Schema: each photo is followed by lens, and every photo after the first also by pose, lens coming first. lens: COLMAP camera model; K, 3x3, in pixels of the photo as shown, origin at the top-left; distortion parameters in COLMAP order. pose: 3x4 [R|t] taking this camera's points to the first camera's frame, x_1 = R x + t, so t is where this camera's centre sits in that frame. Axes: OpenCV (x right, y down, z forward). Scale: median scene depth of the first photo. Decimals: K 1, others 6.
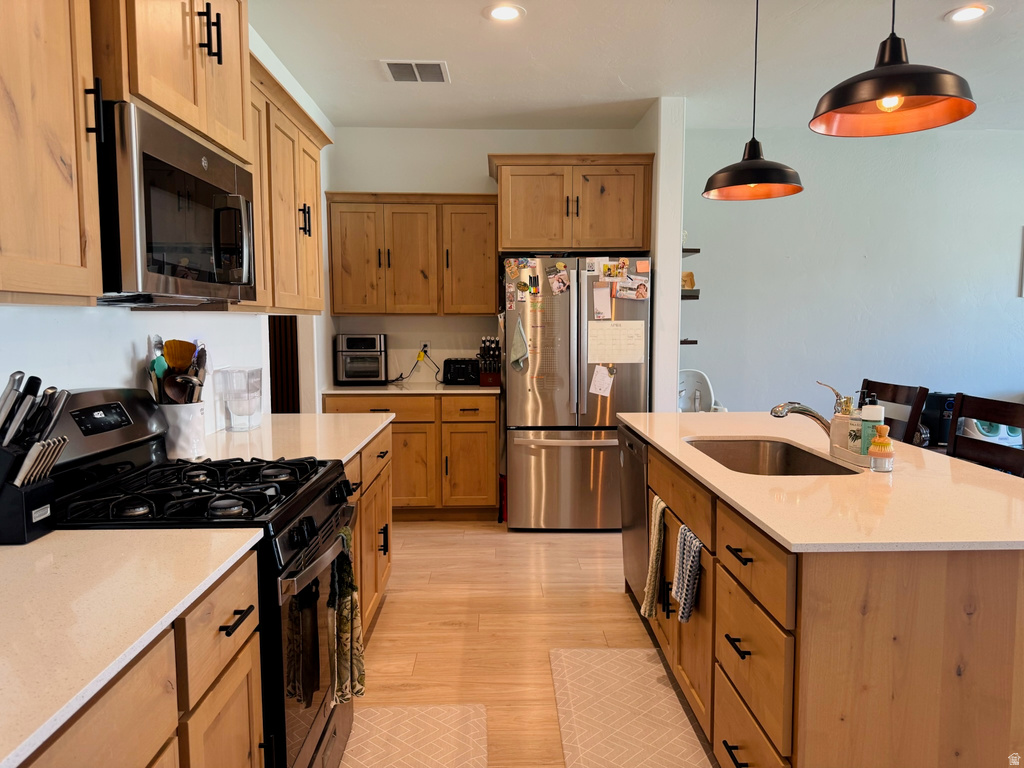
lens RADIAL K [[720.2, 0, 512.0], [0, 720.2, 384.0], [0, 0, 1]] dist [0.120313, -0.178554]
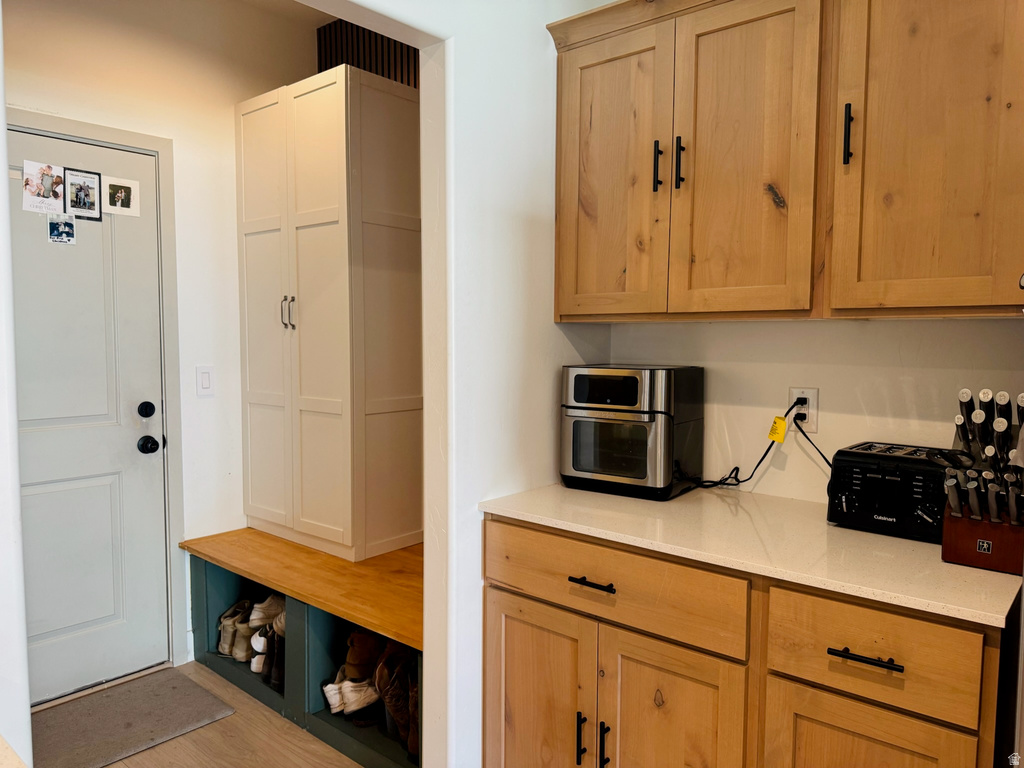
lens RADIAL K [[720.2, 0, 512.0], [0, 720.2, 384.0], [0, 0, 1]] dist [0.120313, -0.178554]
pose [[0.739724, 0.048565, -0.671155, 0.022678], [-0.063733, 0.997965, 0.001969, -0.060413], [0.669885, 0.041318, 0.741314, 0.713780]]
